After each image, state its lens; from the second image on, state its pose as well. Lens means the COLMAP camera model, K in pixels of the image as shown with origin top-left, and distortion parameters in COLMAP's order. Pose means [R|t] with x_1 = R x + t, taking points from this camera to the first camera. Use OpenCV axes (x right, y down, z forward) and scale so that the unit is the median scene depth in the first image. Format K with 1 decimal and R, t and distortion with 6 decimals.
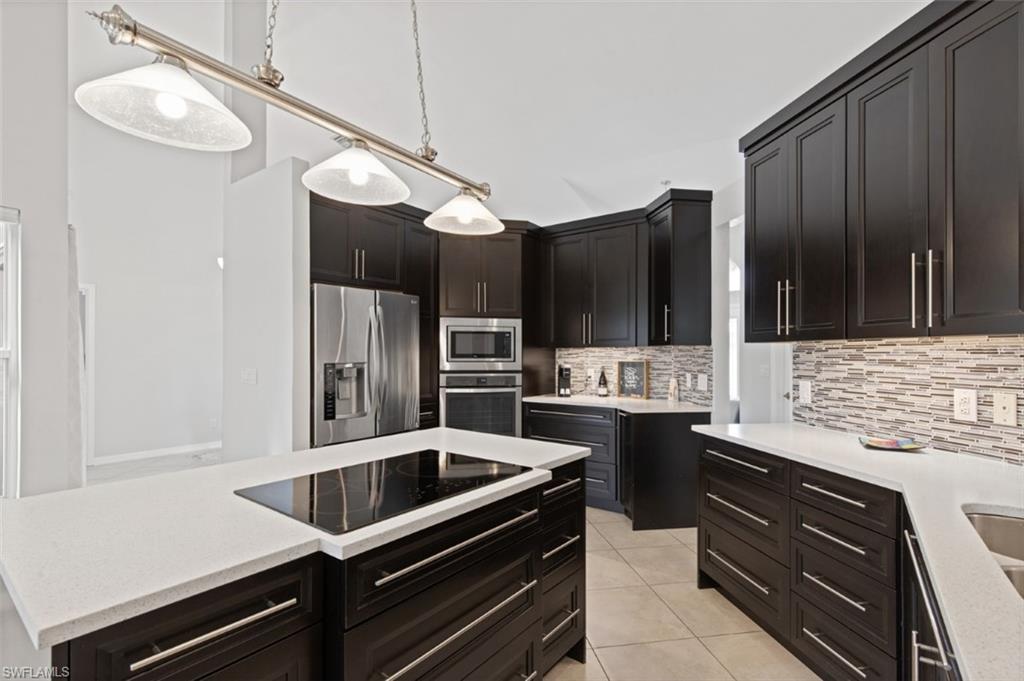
lens RADIAL K [[465.9, 0, 516.8], [0, 465.9, 353.1], [0, 0, 1]] dist [0.000445, -0.000374]
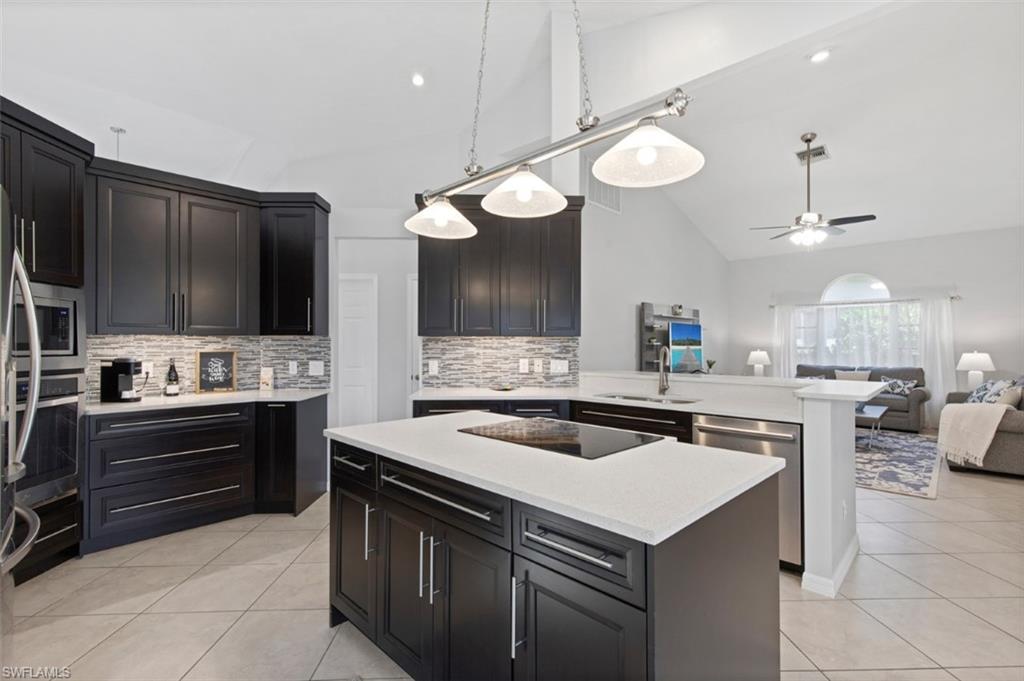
lens RADIAL K [[460.1, 0, 512.0], [0, 460.1, 340.5], [0, 0, 1]] dist [0.001476, 0.000444]
pose [[0.140201, 0.007085, 0.990098, -0.654688], [-0.002834, 0.999973, -0.006754, 0.001036], [-0.990119, -0.001859, 0.140217, 0.375066]]
